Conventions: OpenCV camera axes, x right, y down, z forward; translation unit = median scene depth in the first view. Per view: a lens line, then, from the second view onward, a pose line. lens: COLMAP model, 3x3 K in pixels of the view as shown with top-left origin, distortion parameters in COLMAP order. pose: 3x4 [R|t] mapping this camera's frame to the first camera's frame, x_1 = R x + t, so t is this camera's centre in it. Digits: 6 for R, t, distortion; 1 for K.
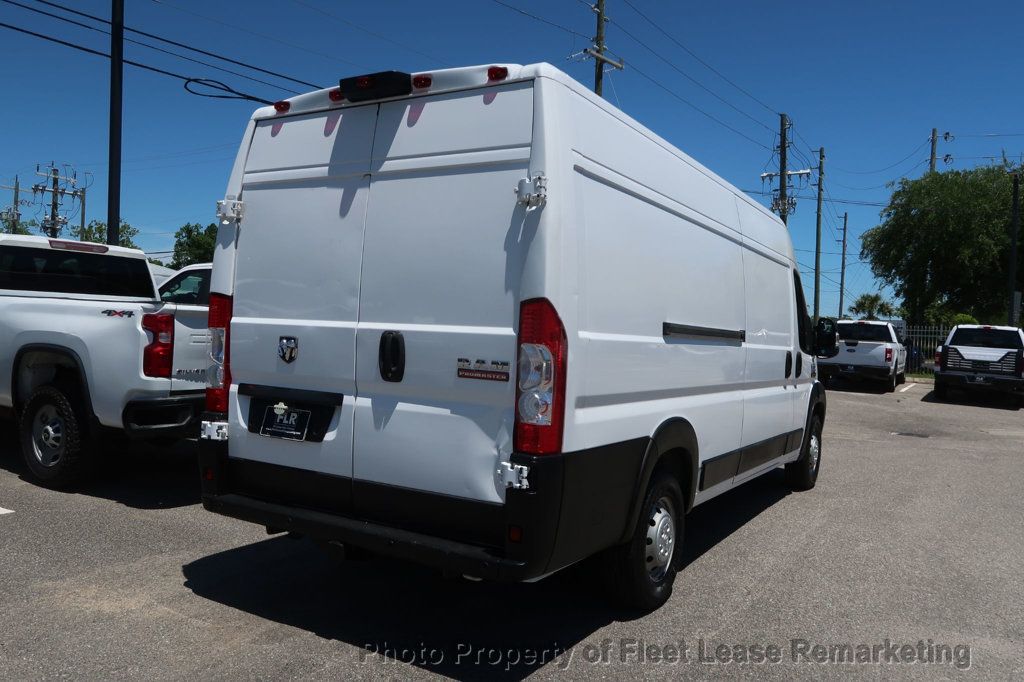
lens RADIAL K [[798.4, 0, 485.3], [0, 798.4, 341.3], [0, 0, 1]] dist [0.001131, -0.047499]
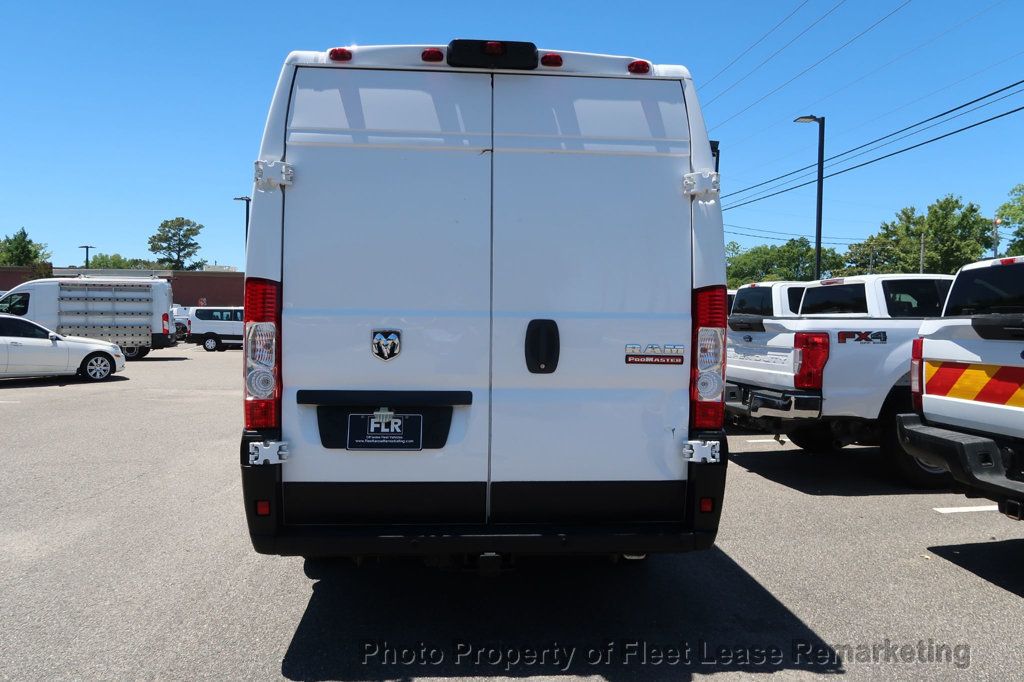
lens RADIAL K [[730.2, 0, 512.0], [0, 730.2, 341.0], [0, 0, 1]] dist [-0.014612, -0.001746]
pose [[0.806045, -0.044904, 0.590148, -0.625240], [0.031443, 0.998958, 0.033065, -0.016884], [-0.591018, -0.008096, 0.806618, 0.305101]]
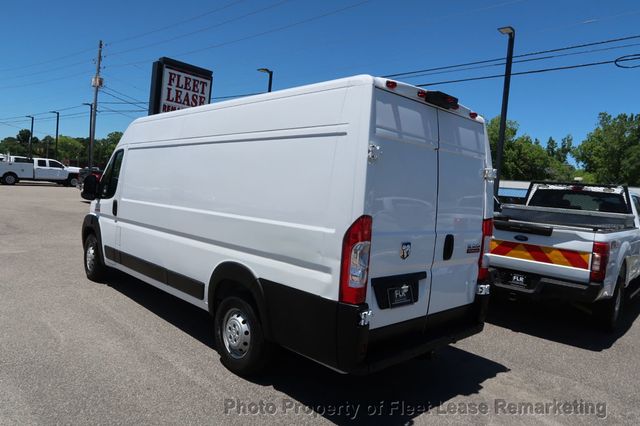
lens RADIAL K [[456.4, 0, 320.0], [0, 456.4, 213.0], [0, 0, 1]] dist [-0.014612, -0.001746]
pose [[0.219684, -0.083324, 0.972006, -1.209533], [-0.058012, 0.993467, 0.098275, -0.150164], [-0.973845, -0.077977, 0.213415, 1.022946]]
